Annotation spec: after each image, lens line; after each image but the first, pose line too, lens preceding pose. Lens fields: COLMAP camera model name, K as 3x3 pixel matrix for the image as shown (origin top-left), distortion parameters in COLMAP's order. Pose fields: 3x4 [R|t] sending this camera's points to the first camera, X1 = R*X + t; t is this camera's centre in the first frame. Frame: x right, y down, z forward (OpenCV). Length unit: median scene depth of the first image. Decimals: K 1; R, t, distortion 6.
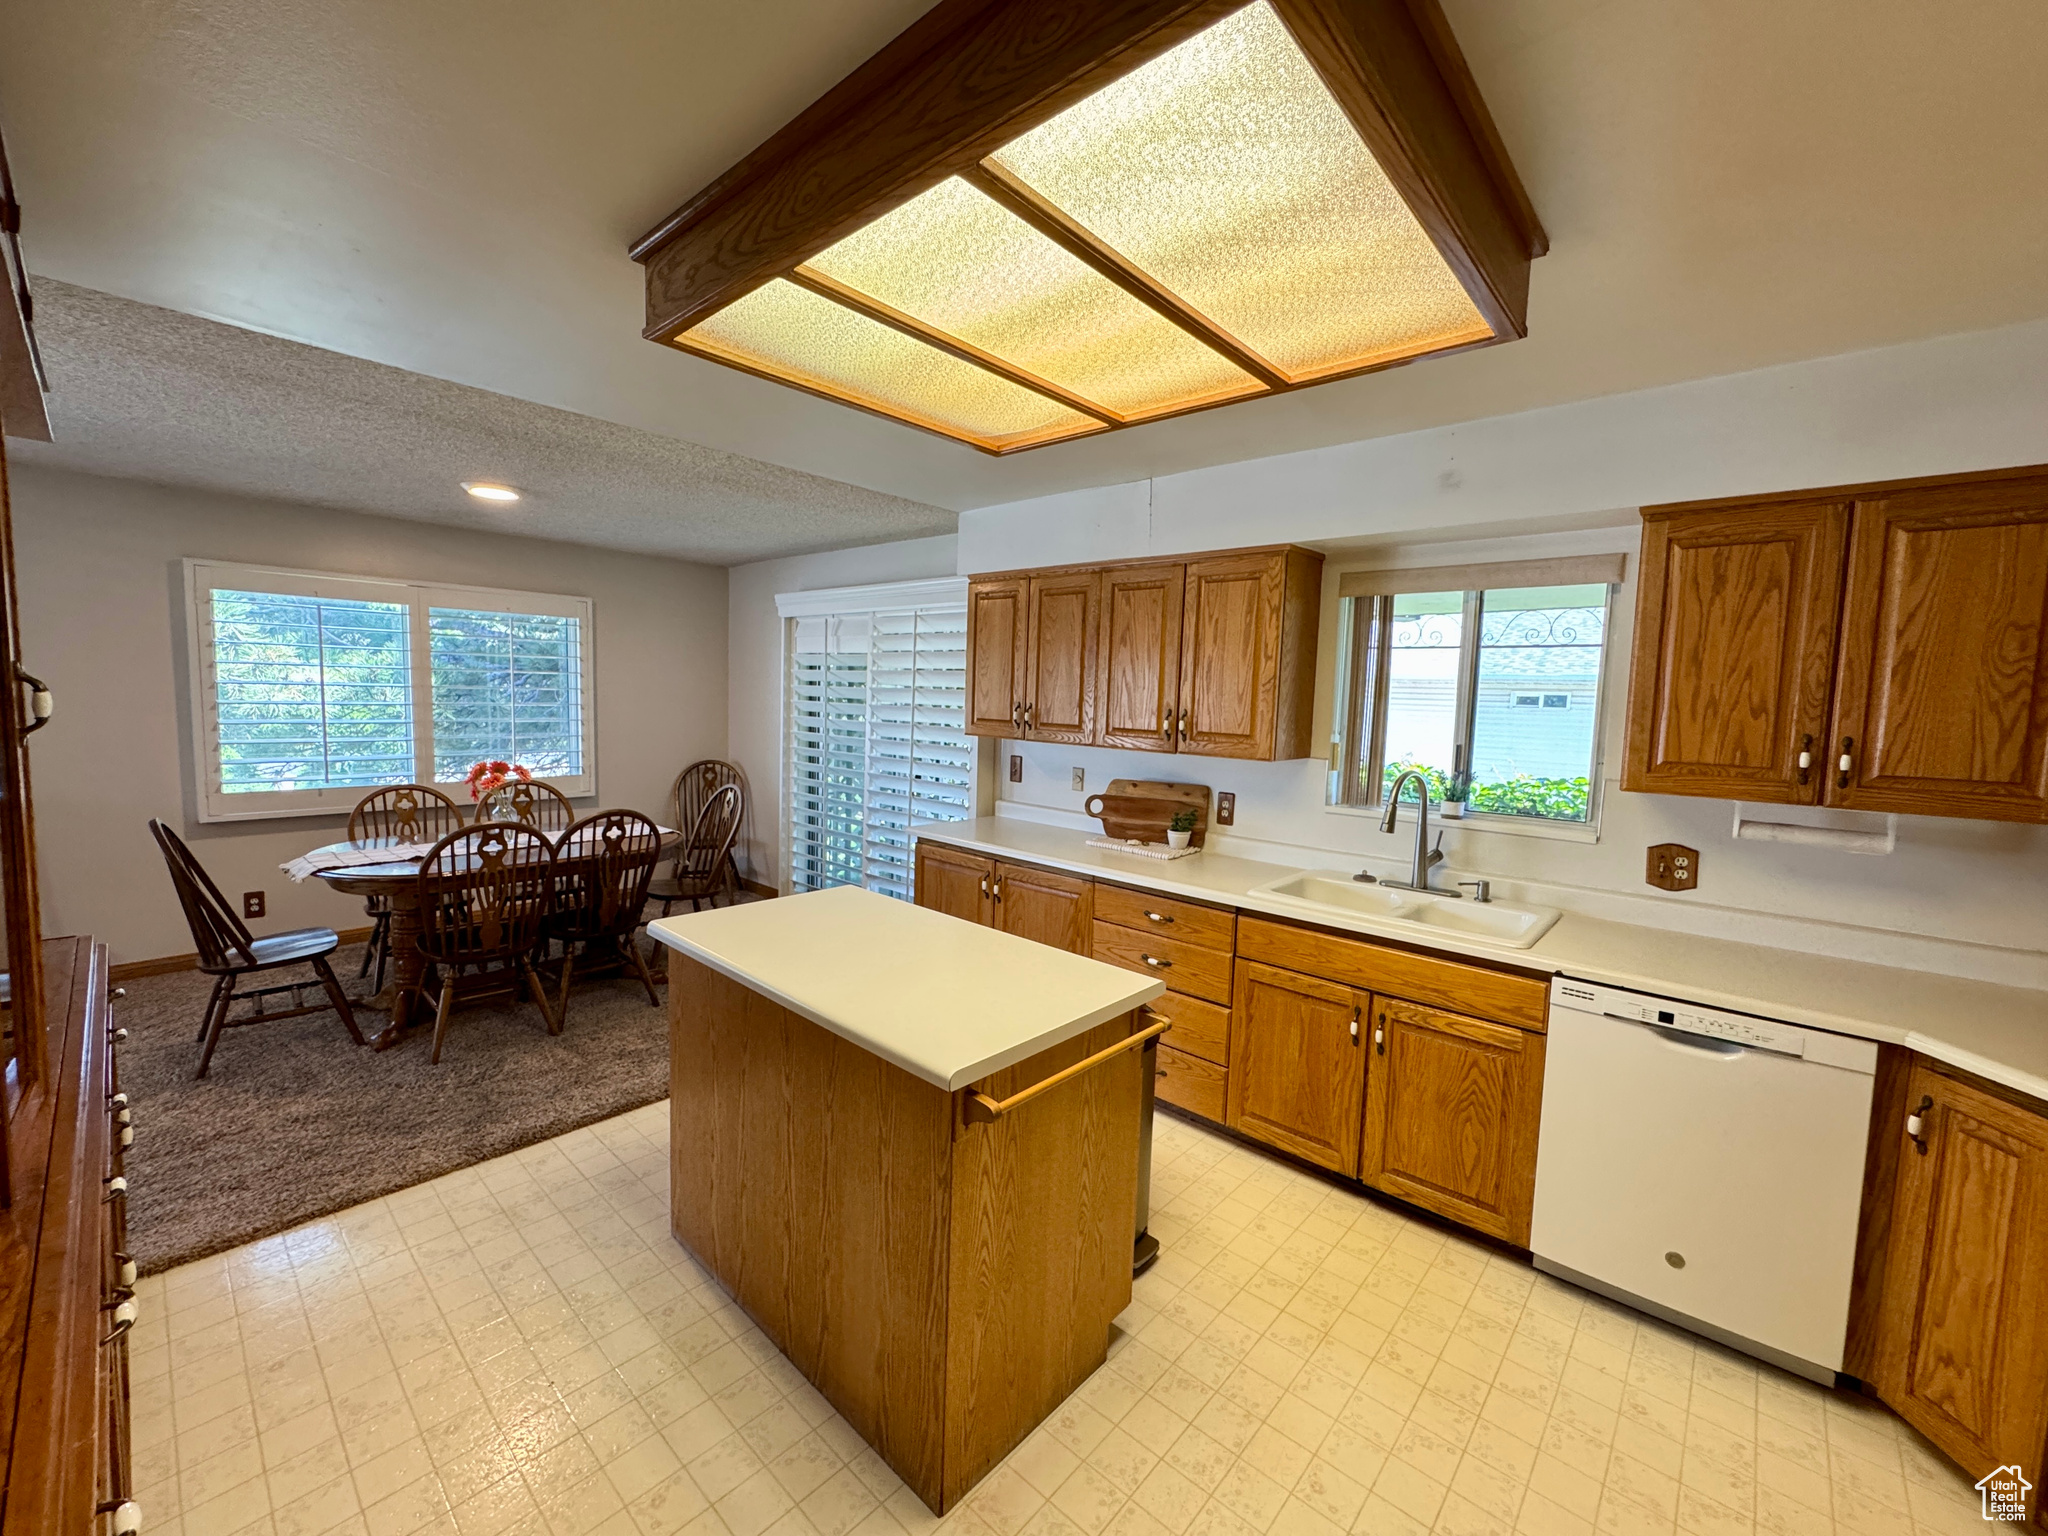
lens RADIAL K [[819.4, 0, 1022.3], [0, 819.4, 768.2], [0, 0, 1]] dist [-0.001972, -0.000097]
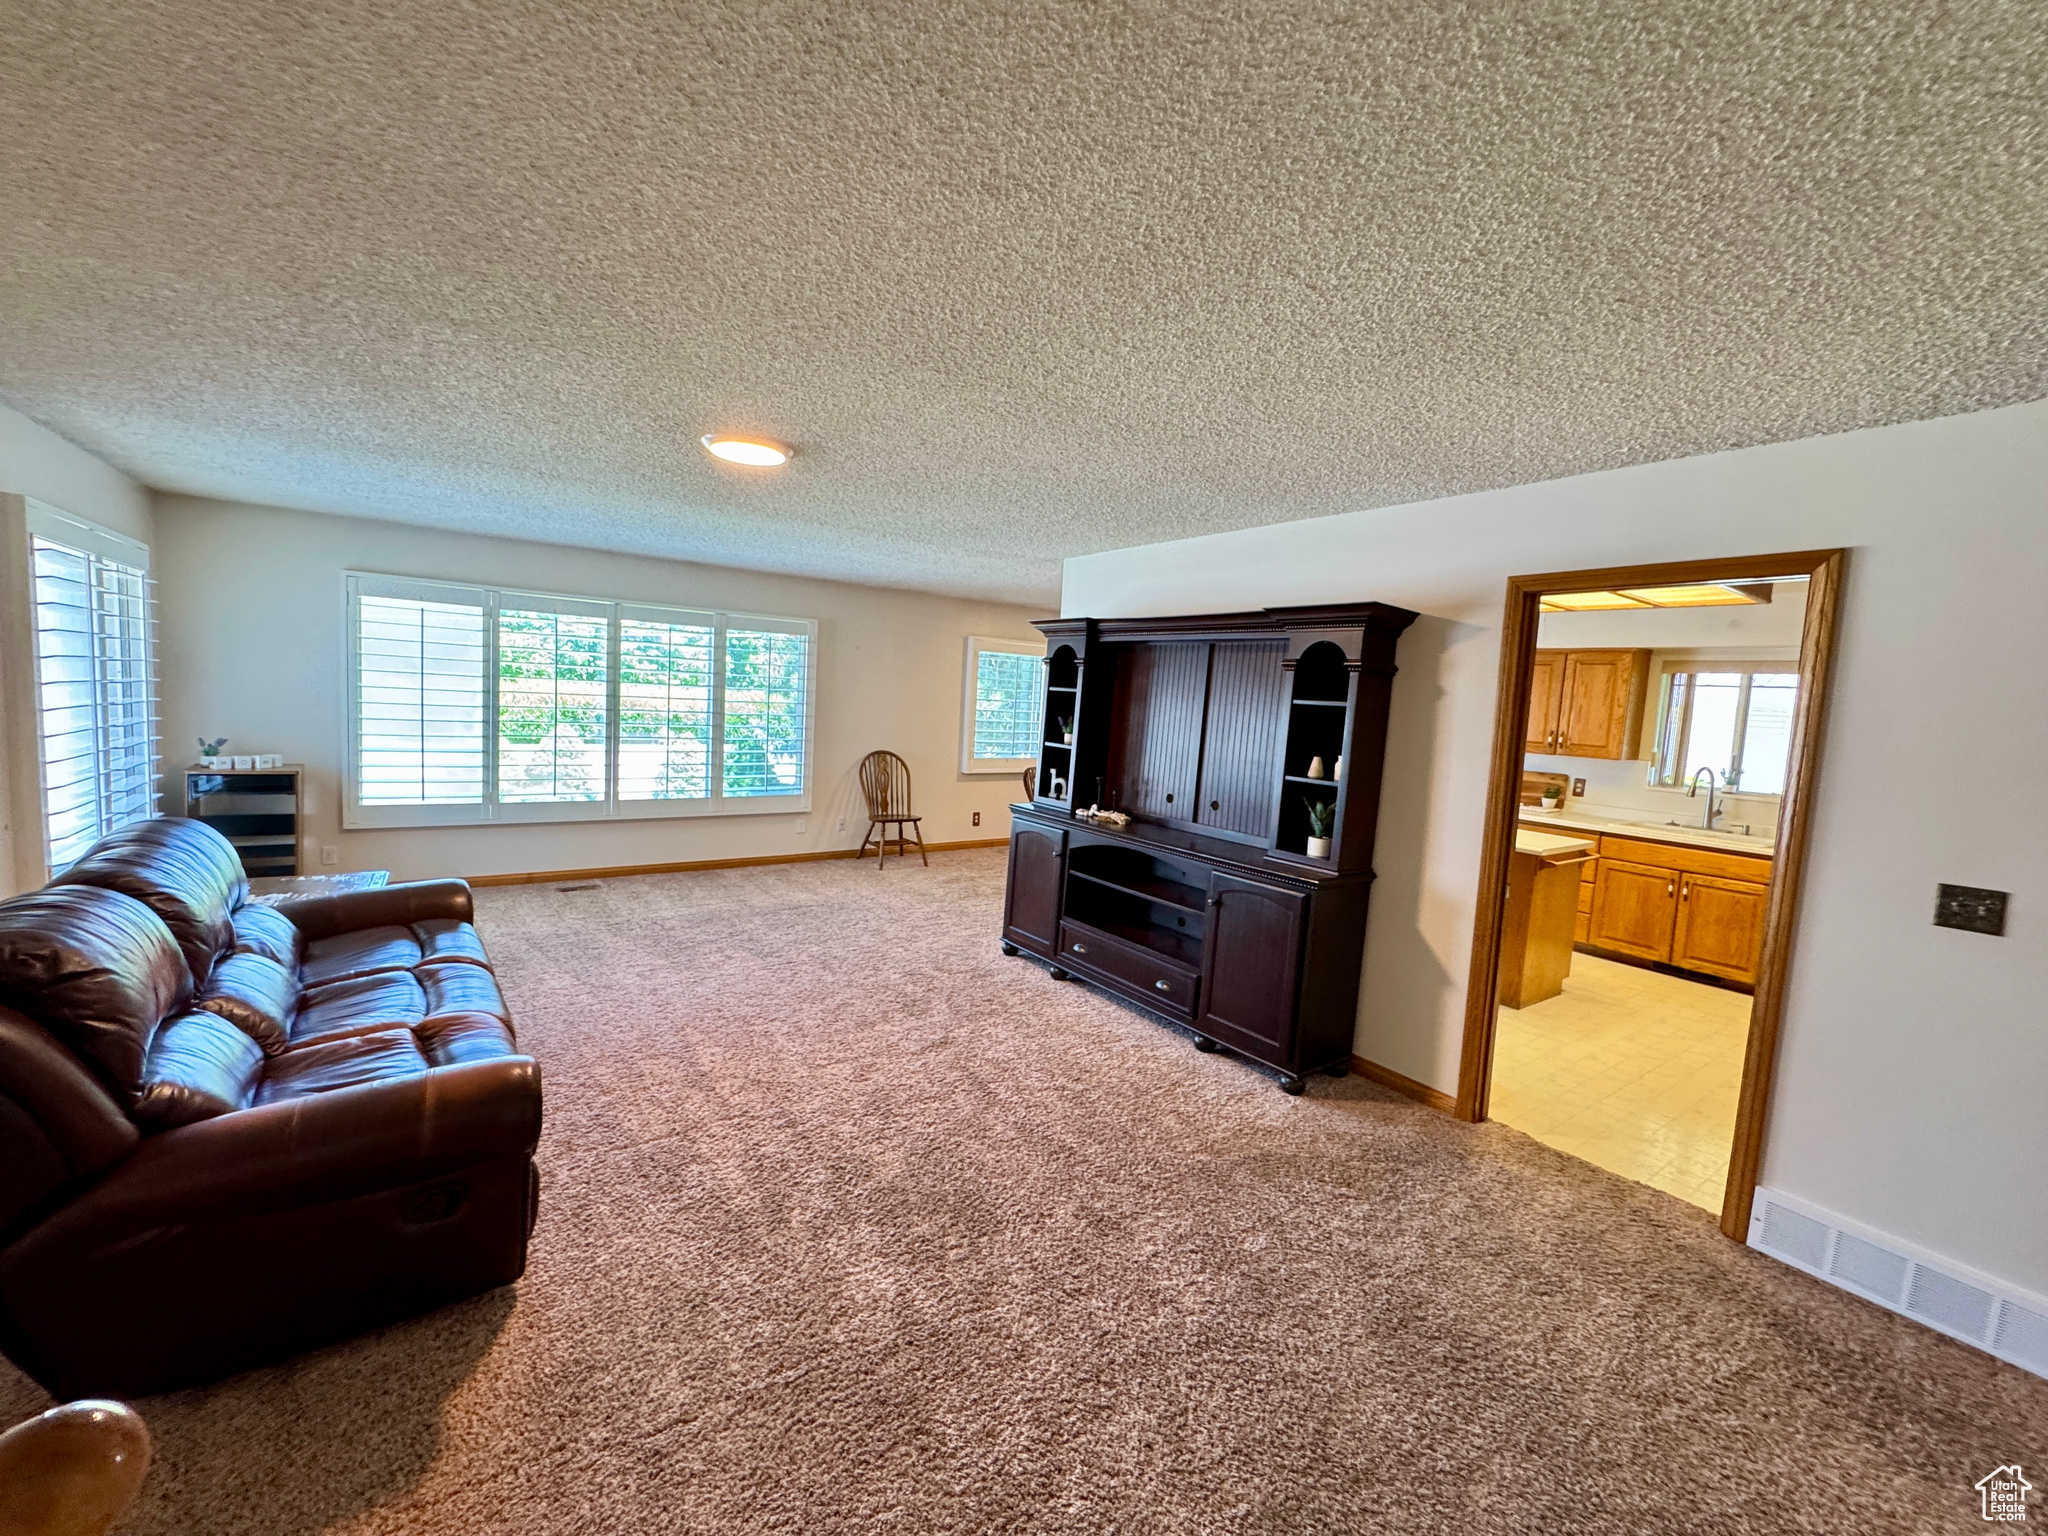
lens RADIAL K [[819.4, 0, 1019.4], [0, 819.4, 768.9], [0, 0, 1]] dist [-0.001972, -0.000097]
pose [[0.975616, 0.043652, -0.215098, -0.676831], [-0.046614, 0.998875, -0.008712, 0.097735], [0.214476, 0.018526, 0.976554, -1.213492]]
